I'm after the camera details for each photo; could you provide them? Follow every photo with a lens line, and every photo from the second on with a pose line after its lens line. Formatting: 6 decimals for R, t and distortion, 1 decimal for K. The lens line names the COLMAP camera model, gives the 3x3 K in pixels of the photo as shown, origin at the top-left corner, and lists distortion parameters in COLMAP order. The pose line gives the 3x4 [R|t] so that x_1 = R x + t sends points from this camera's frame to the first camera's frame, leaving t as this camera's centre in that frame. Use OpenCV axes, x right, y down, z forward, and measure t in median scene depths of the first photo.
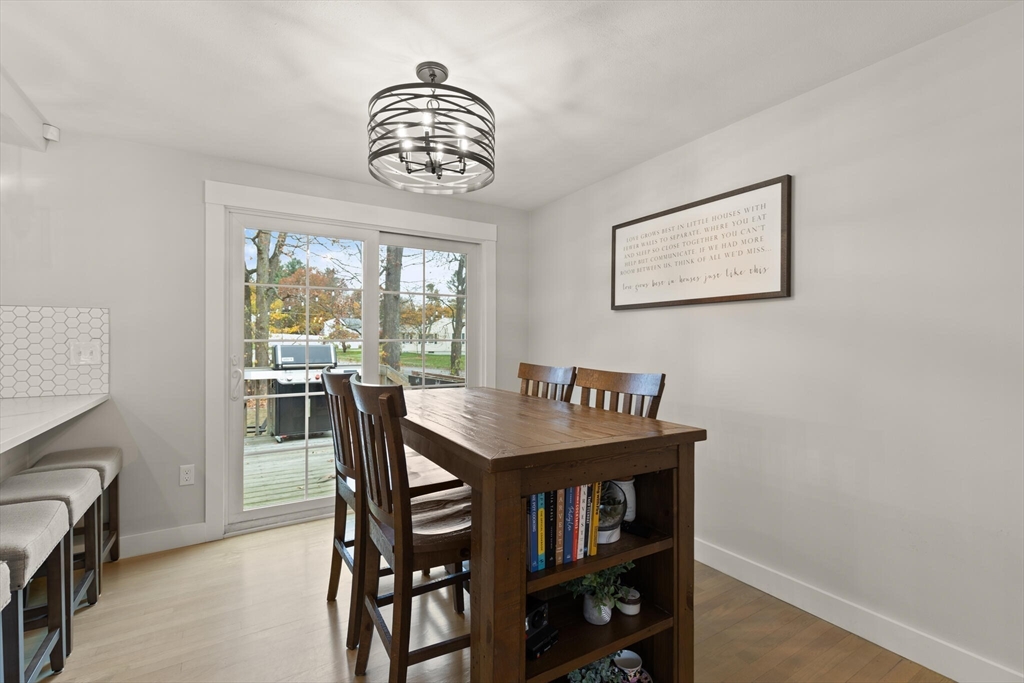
lens RADIAL K [[464.0, 0, 513.7], [0, 464.0, 343.0], [0, 0, 1]] dist [0.004437, 0.000154]
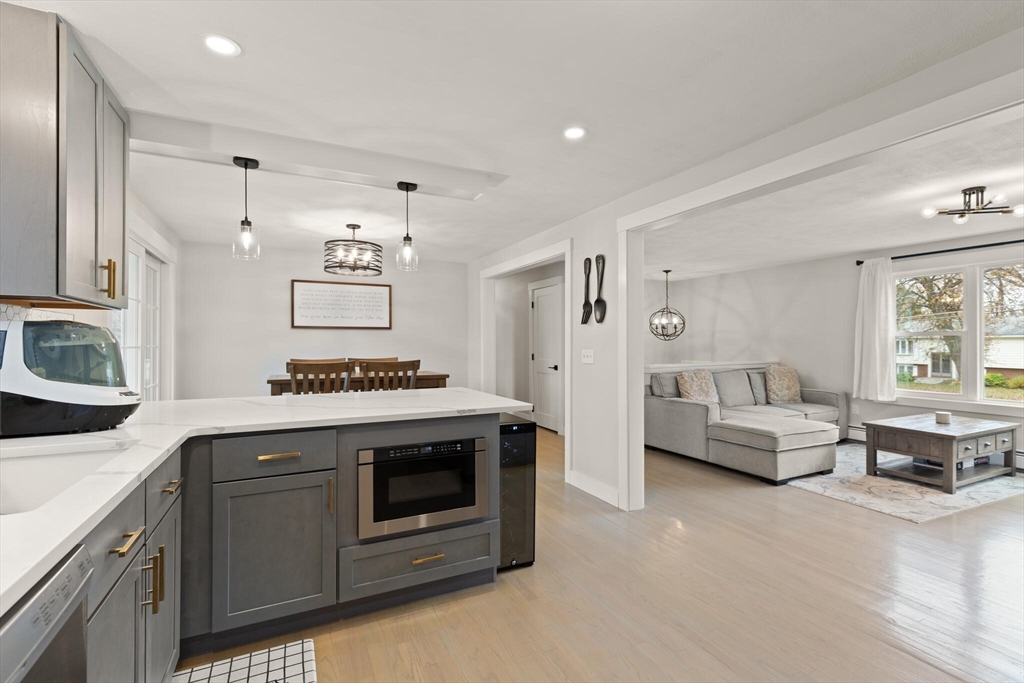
lens RADIAL K [[464.0, 0, 515.9], [0, 464.0, 341.7], [0, 0, 1]] dist [0.004437, 0.000154]
pose [[0.087977, 0.002964, 0.996118, -1.618833], [0.009222, 0.999950, -0.003790, -0.008284], [-0.996080, 0.009520, 0.087945, 0.025219]]
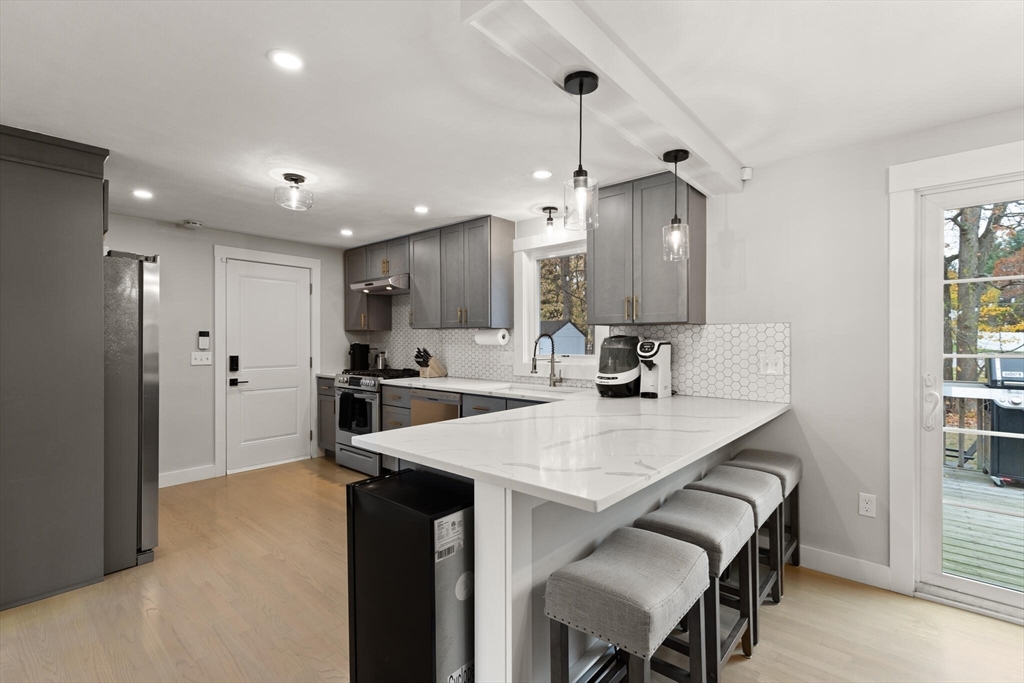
lens RADIAL K [[464.0, 0, 512.7], [0, 464.0, 338.1], [0, 0, 1]] dist [0.004437, 0.000154]
pose [[0.297746, -0.003517, -0.954639, -0.058574], [-0.005112, 0.999973, -0.005278, -0.030011], [0.954632, 0.006452, 0.297720, 0.093820]]
